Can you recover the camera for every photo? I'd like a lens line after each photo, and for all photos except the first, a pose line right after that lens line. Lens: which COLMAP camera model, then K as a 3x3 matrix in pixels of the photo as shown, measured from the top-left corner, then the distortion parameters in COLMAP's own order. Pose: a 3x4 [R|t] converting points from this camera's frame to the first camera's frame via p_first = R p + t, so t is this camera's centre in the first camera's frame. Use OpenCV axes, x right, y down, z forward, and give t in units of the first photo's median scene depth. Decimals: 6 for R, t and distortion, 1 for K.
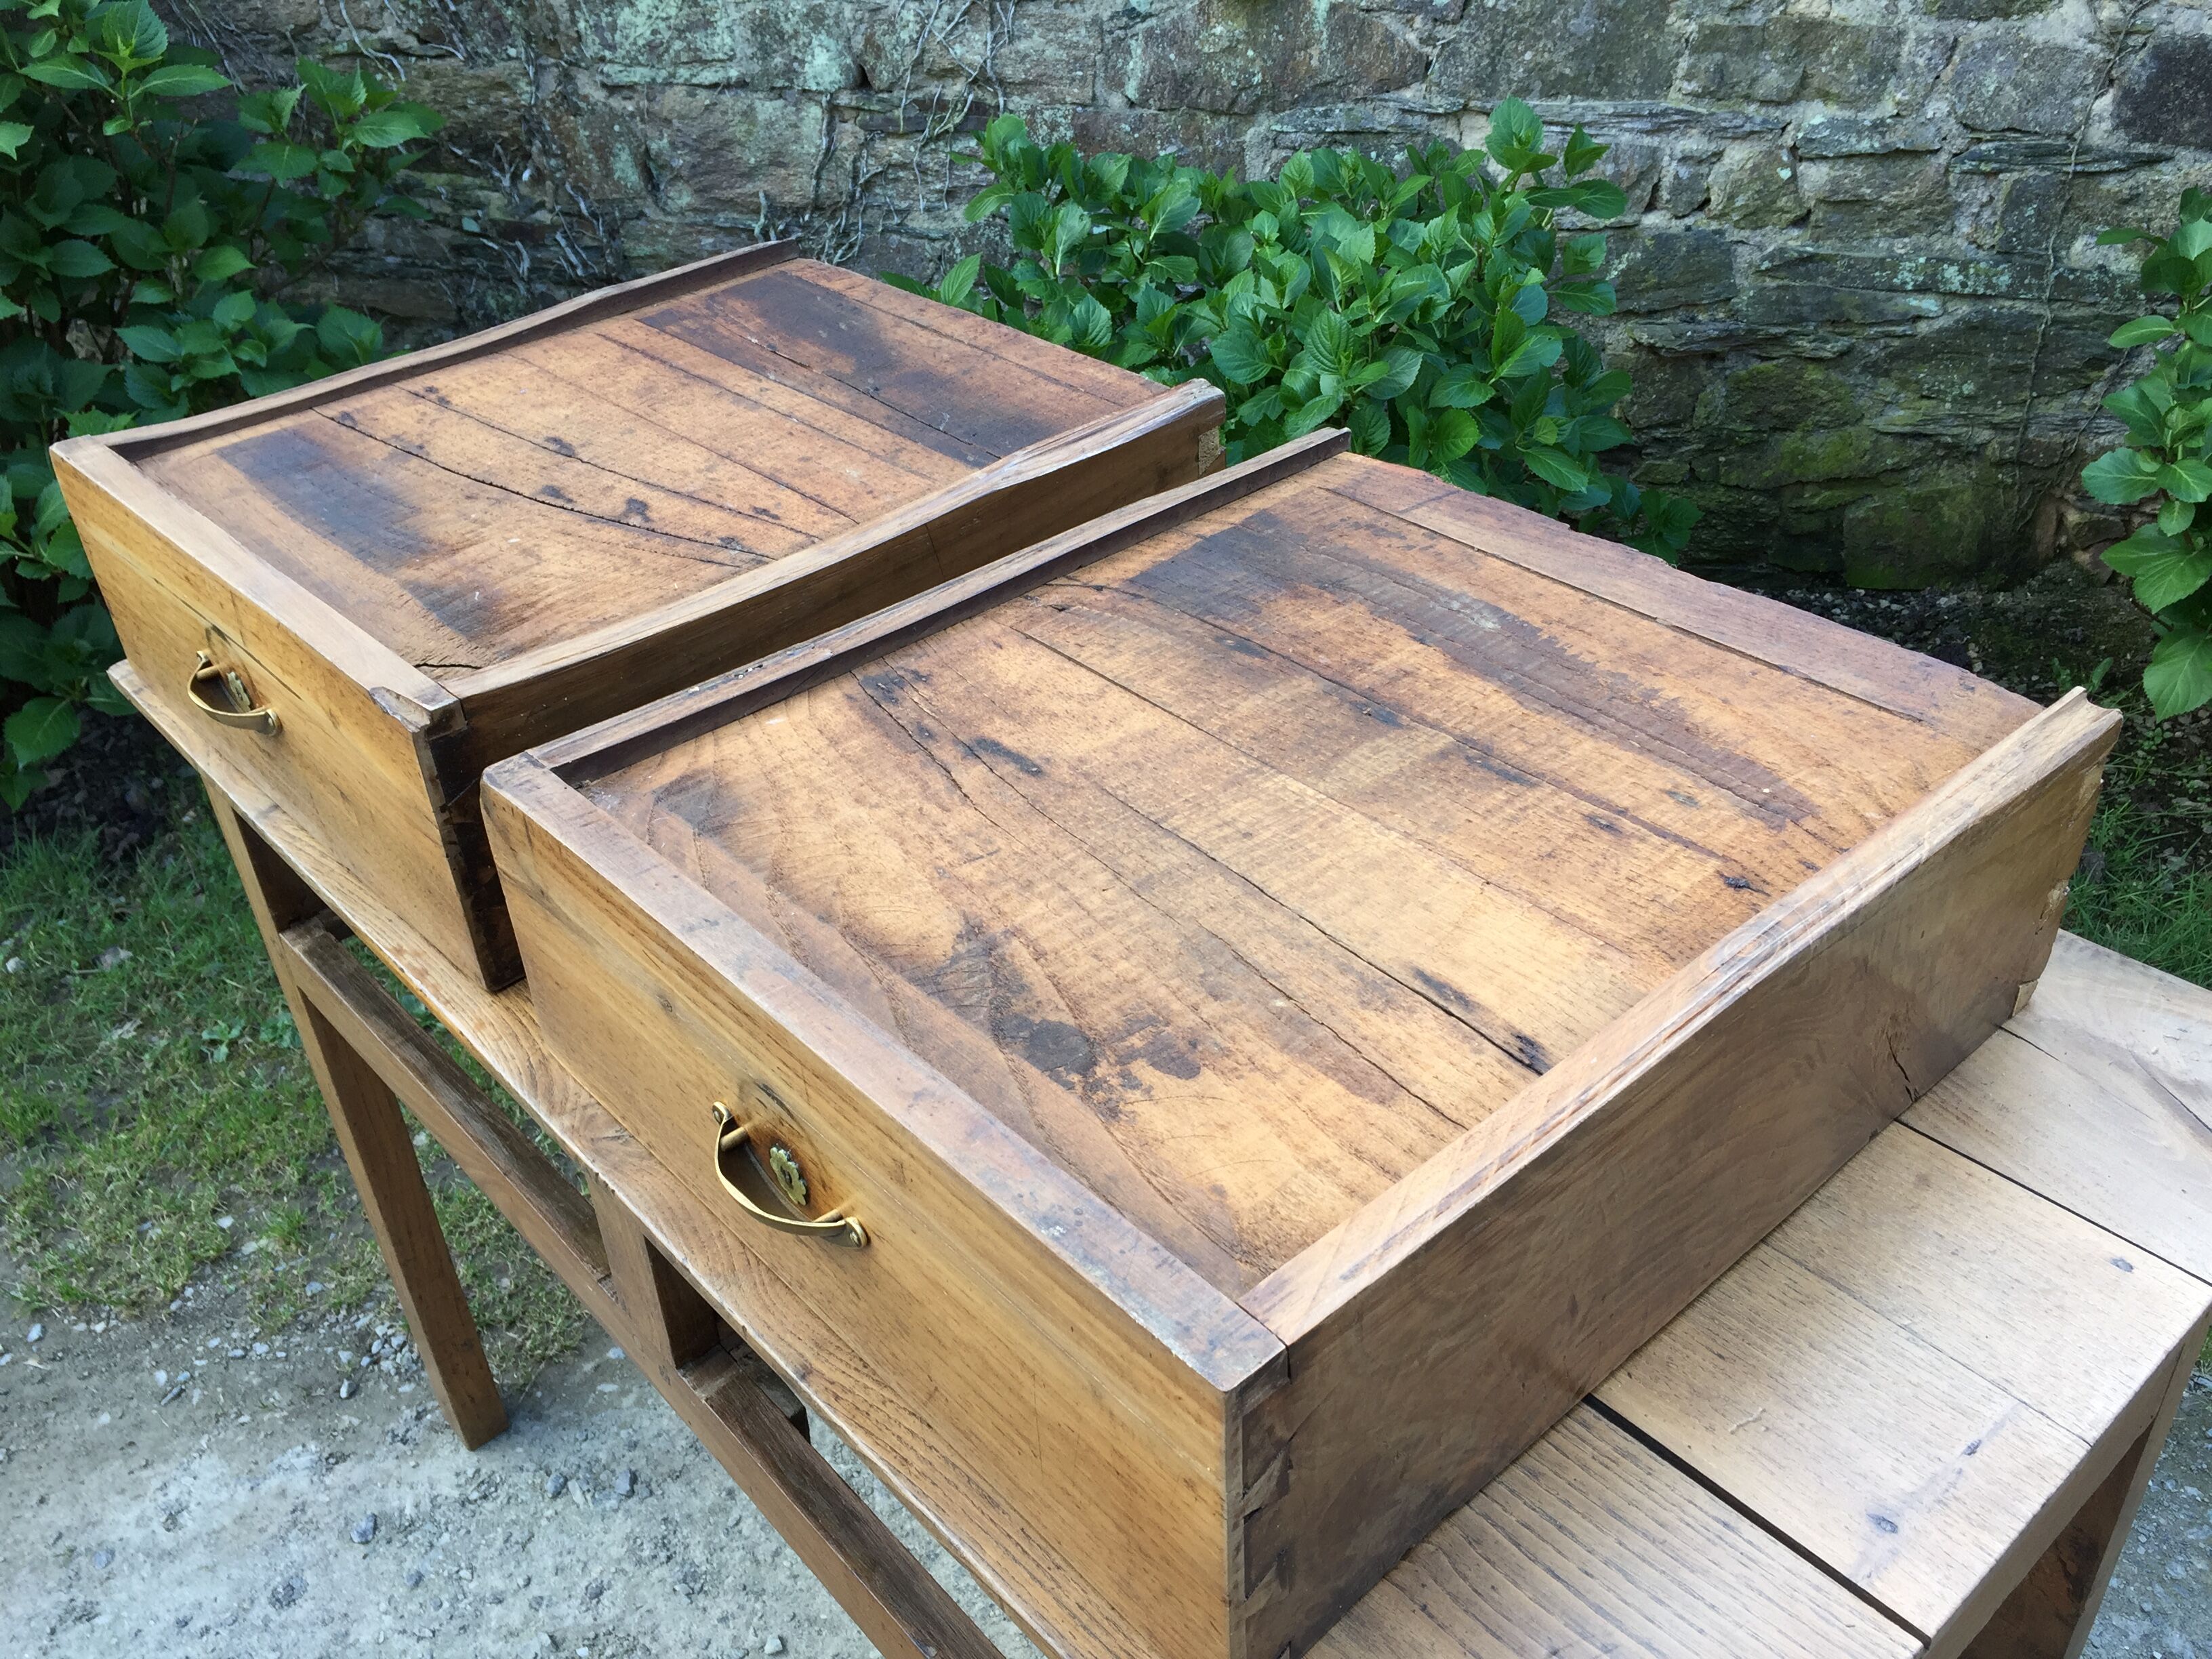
lens RADIAL K [[1893.0, 0, 1120.7], [0, 1893.0, 831.8], [0, 0, 1]] dist [0.094382, -0.132744]
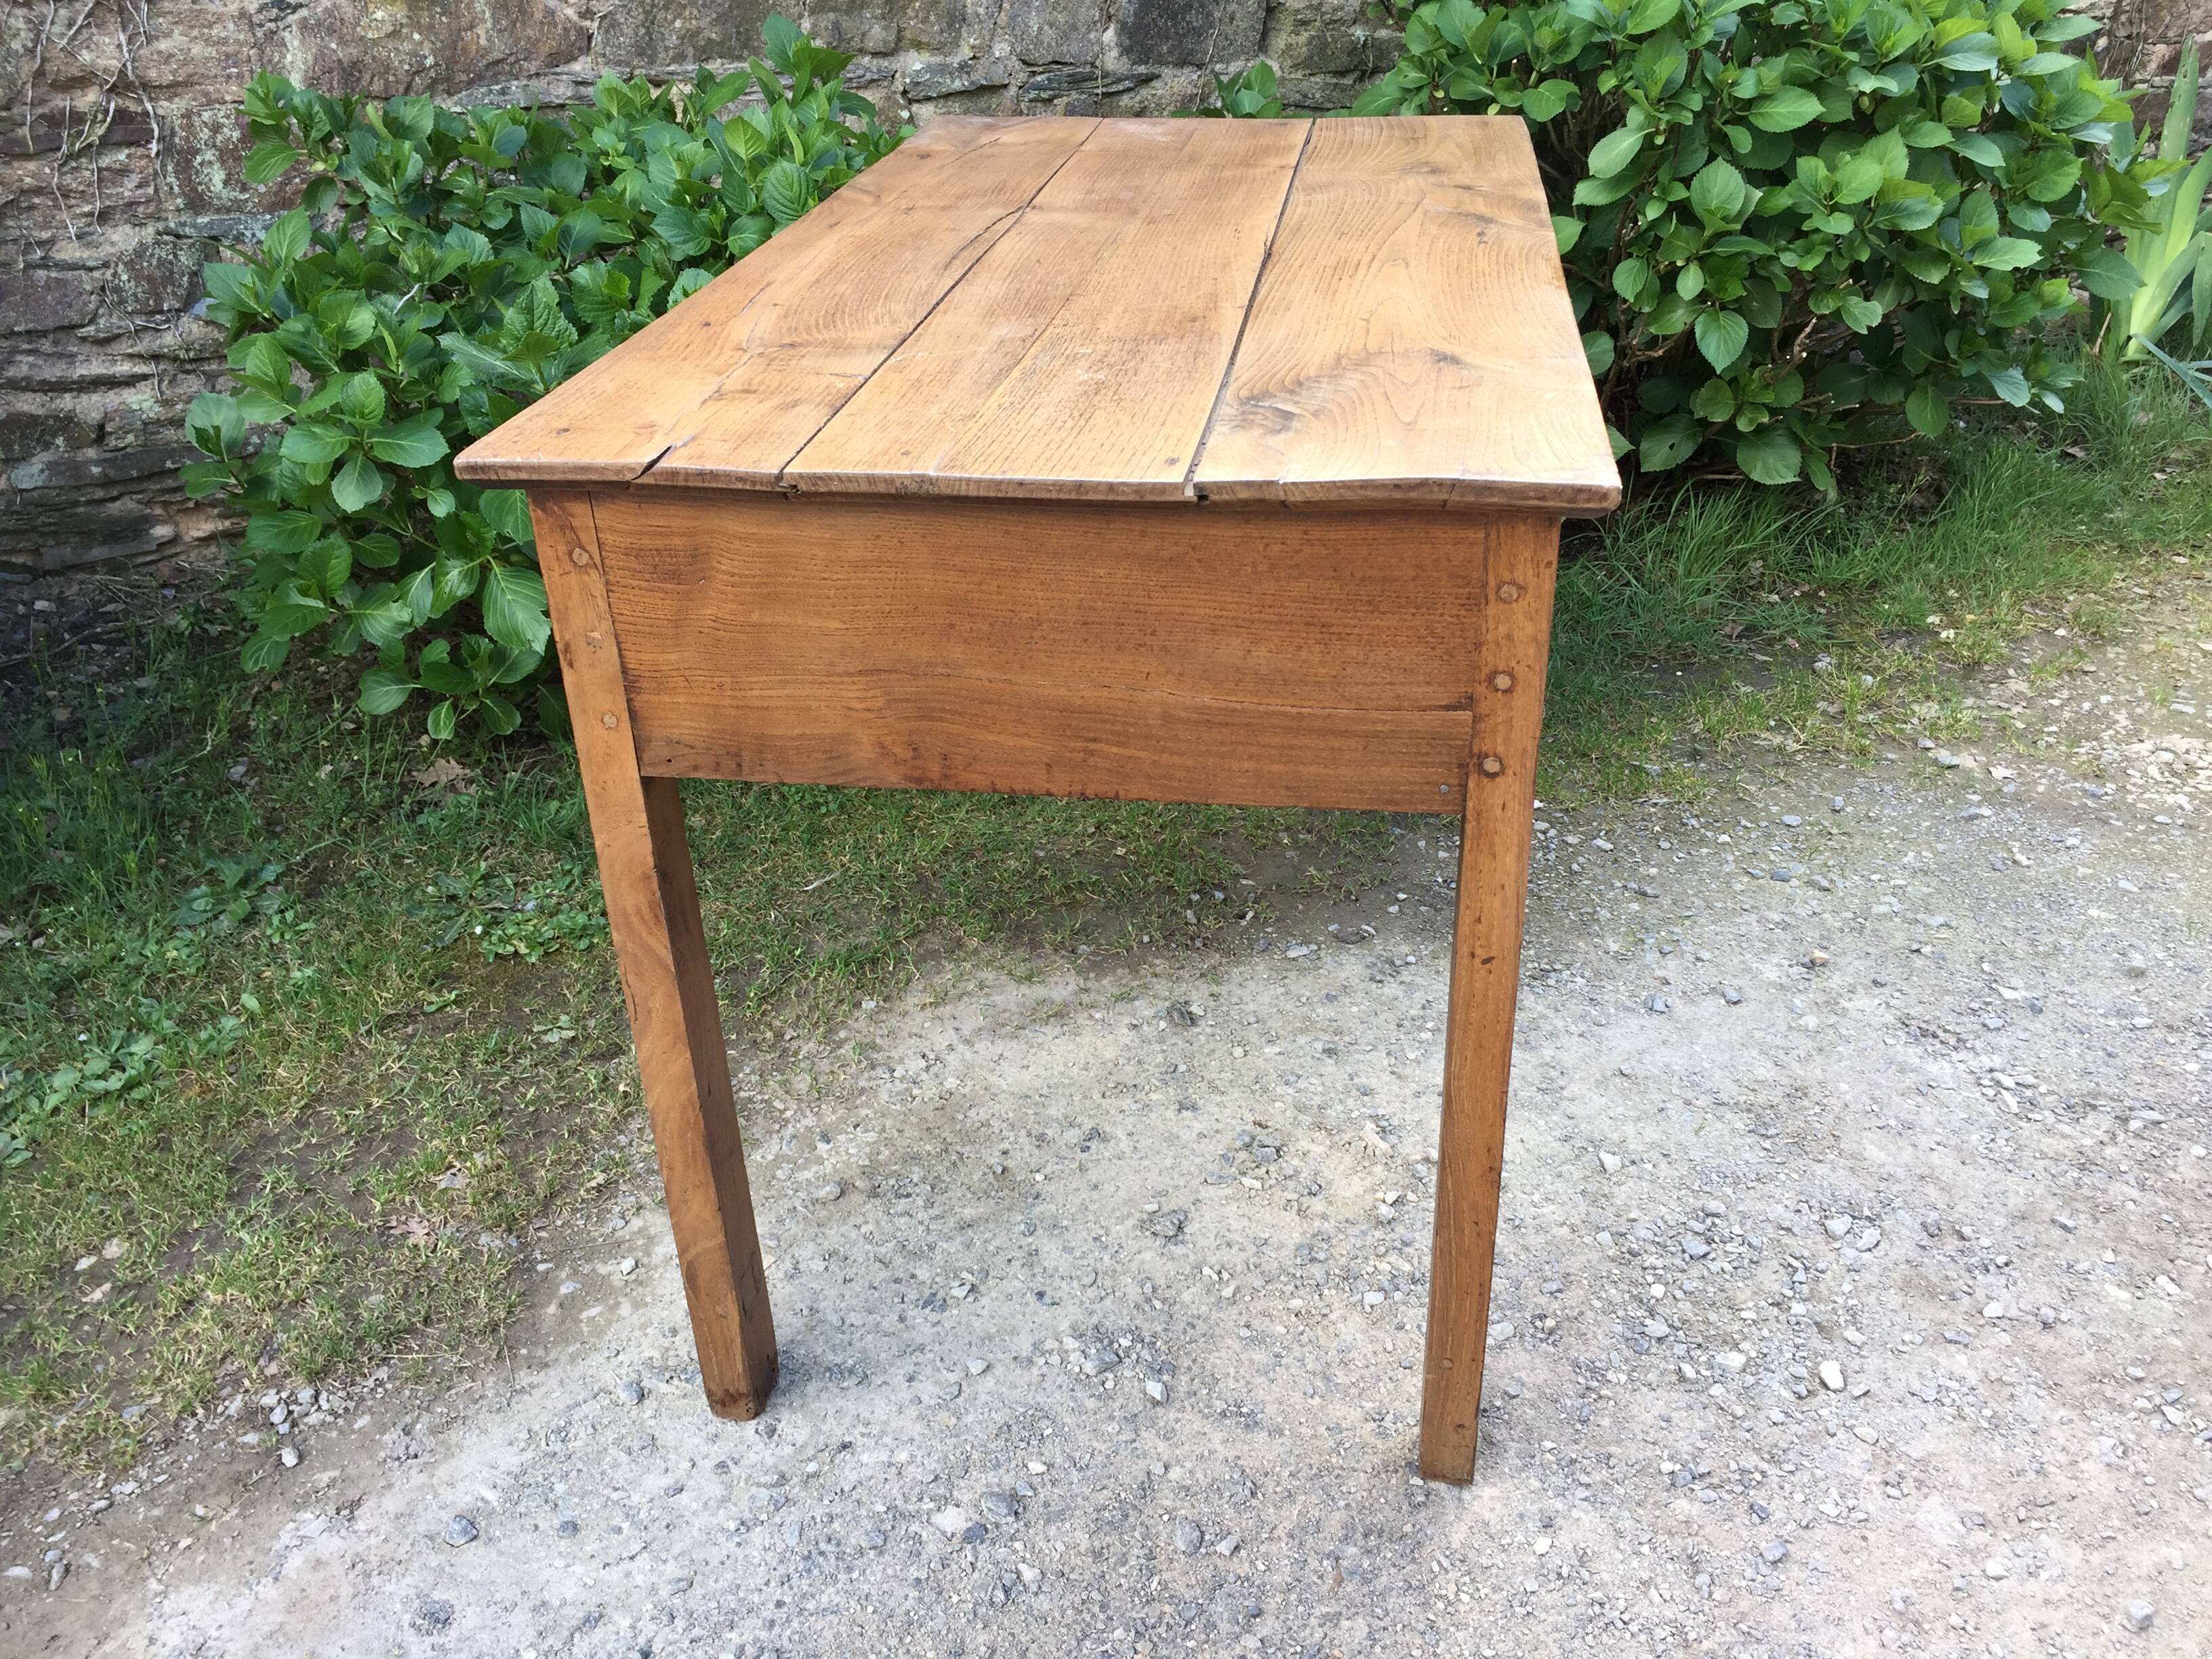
lens RADIAL K [[1891.3, 0, 1119.4], [0, 1891.3, 832.8], [0, 0, 1]] dist [0.090647, -0.120973]
pose [[0.761130, -0.287644, 0.581328, -0.354121], [0.347346, 0.937692, 0.009196, 0.103226], [-0.547752, 0.194923, 0.813617, 0.057941]]
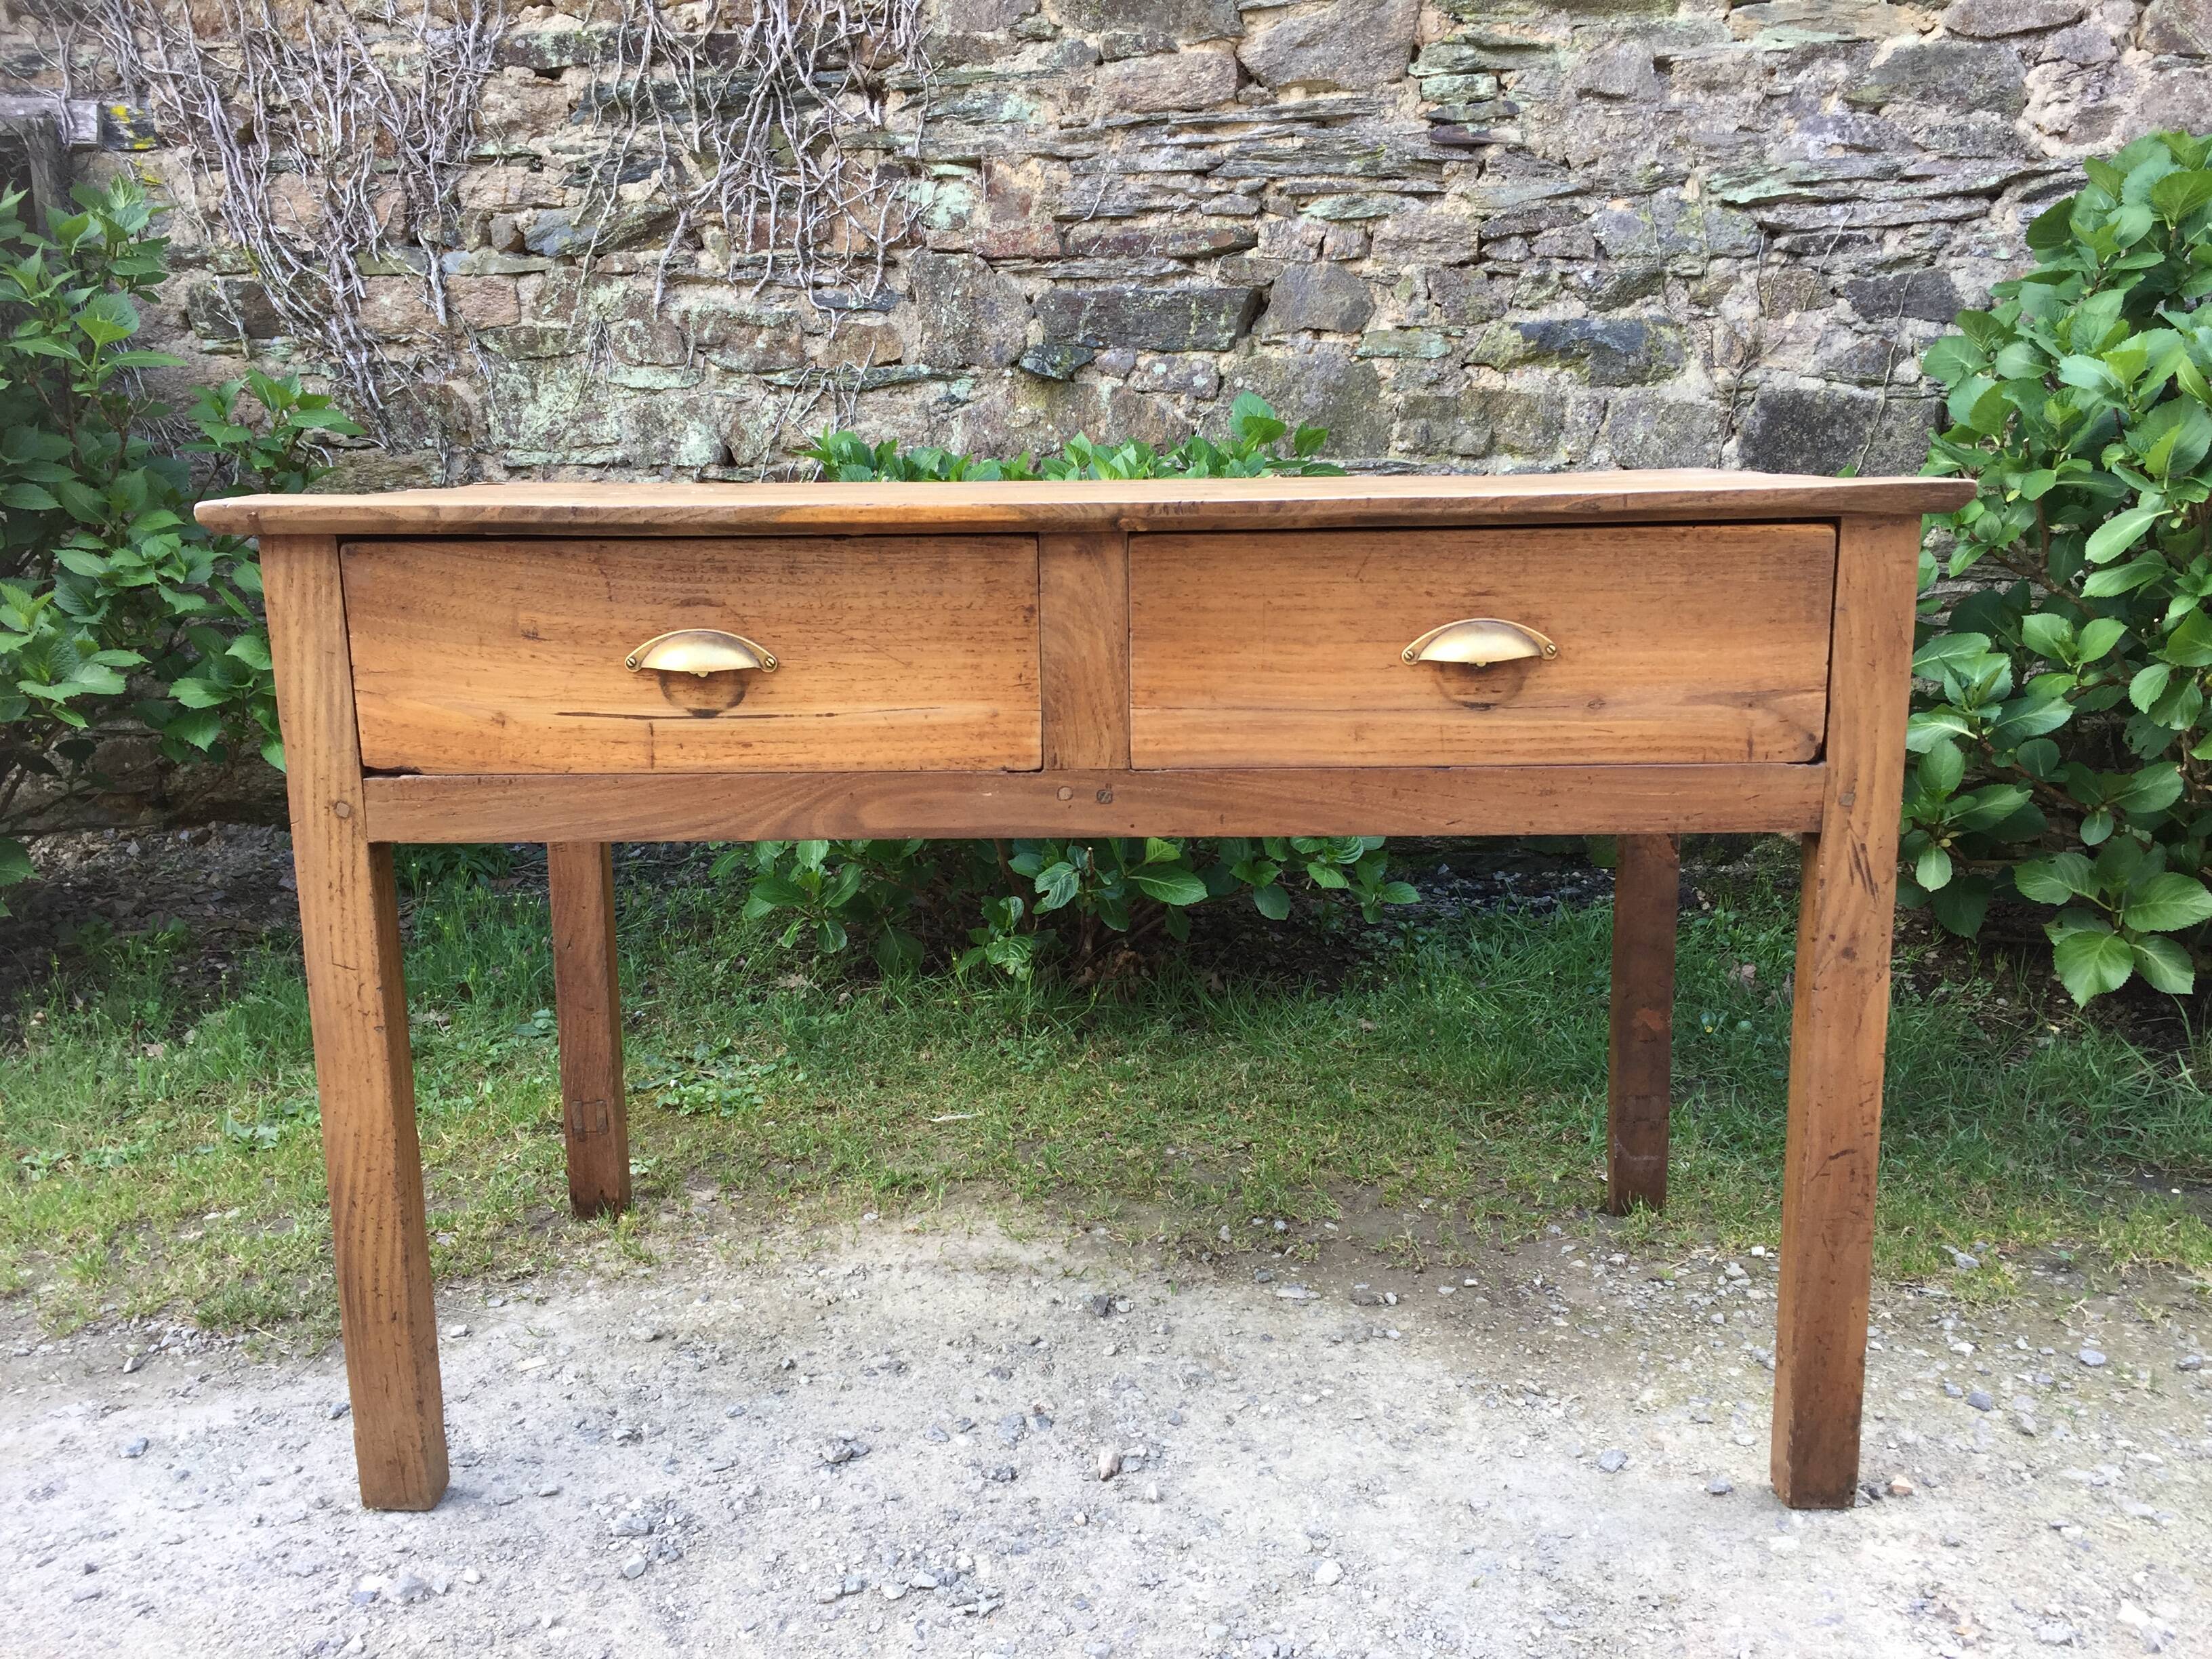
lens RADIAL K [[1891.3, 0, 1119.4], [0, 1891.3, 832.8], [0, 0, 1]] dist [0.090647, -0.120973]
pose [[0.997765, -0.007966, 0.066339, 0.029225], [0.031413, 0.932224, -0.360516, 0.270770], [-0.058970, 0.361794, 0.930391, -0.037048]]
